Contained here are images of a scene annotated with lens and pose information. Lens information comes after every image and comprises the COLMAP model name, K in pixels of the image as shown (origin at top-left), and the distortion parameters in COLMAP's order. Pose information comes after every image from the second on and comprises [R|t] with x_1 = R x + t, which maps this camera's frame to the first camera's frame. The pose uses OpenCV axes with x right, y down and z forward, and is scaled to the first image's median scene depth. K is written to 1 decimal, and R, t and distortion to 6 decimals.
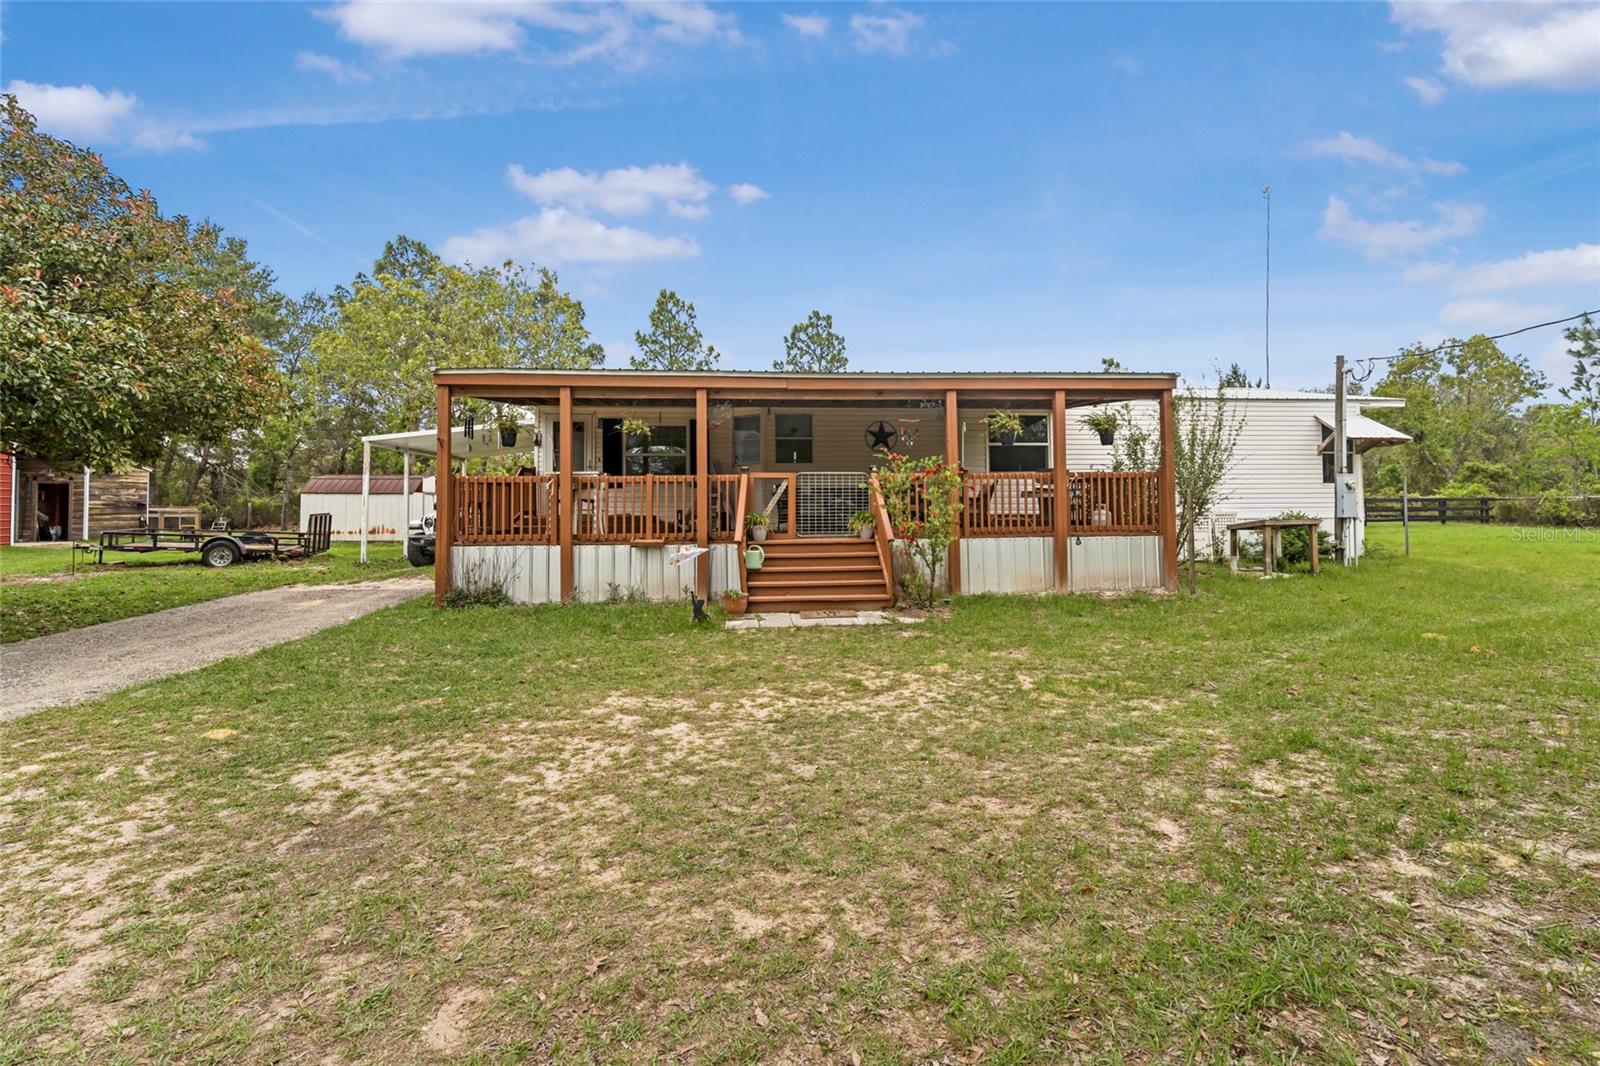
lens RADIAL K [[724.0, 0, 802.5], [0, 724.0, 519.1], [0, 0, 1]] dist [-0.010633, -0.000391]
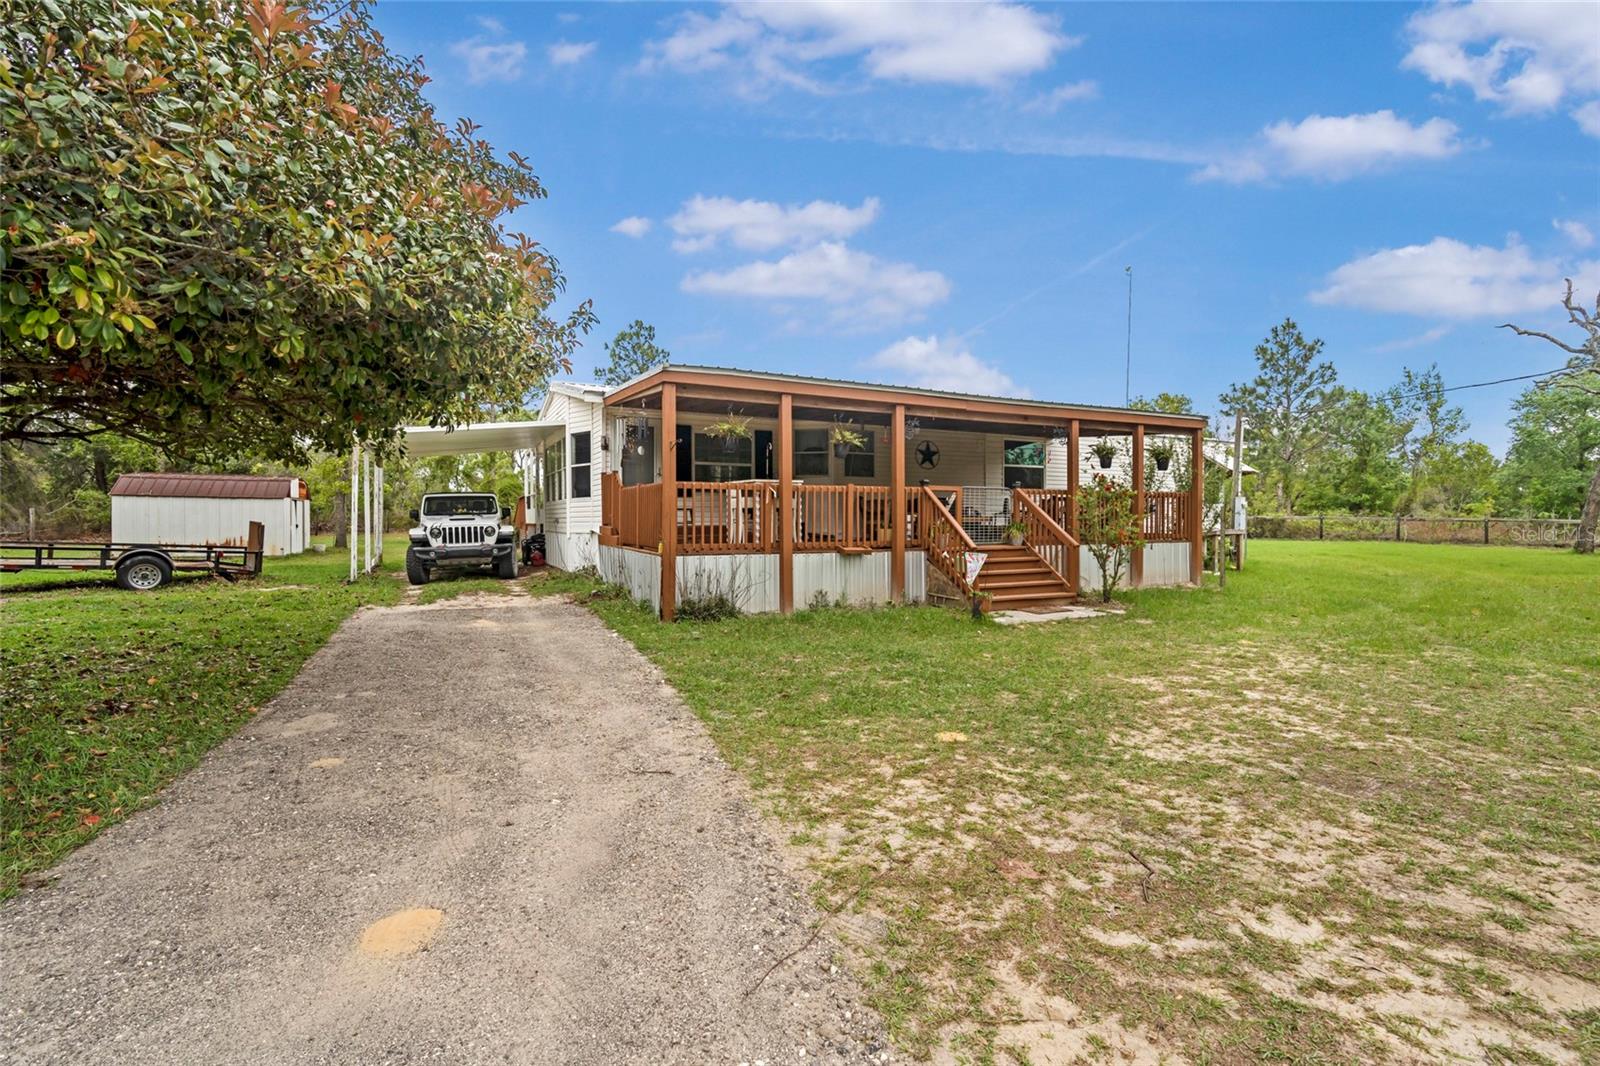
lens RADIAL K [[722.6, 0, 800.0], [0, 722.6, 533.0], [0, 0, 1]] dist [-0.004285, -0.000366]
pose [[0.932647, 0.002635, 0.360780, -0.641378], [-0.001570, 0.999993, -0.003246, 0.011053], [-0.360786, 0.002461, 0.932645, 0.070035]]
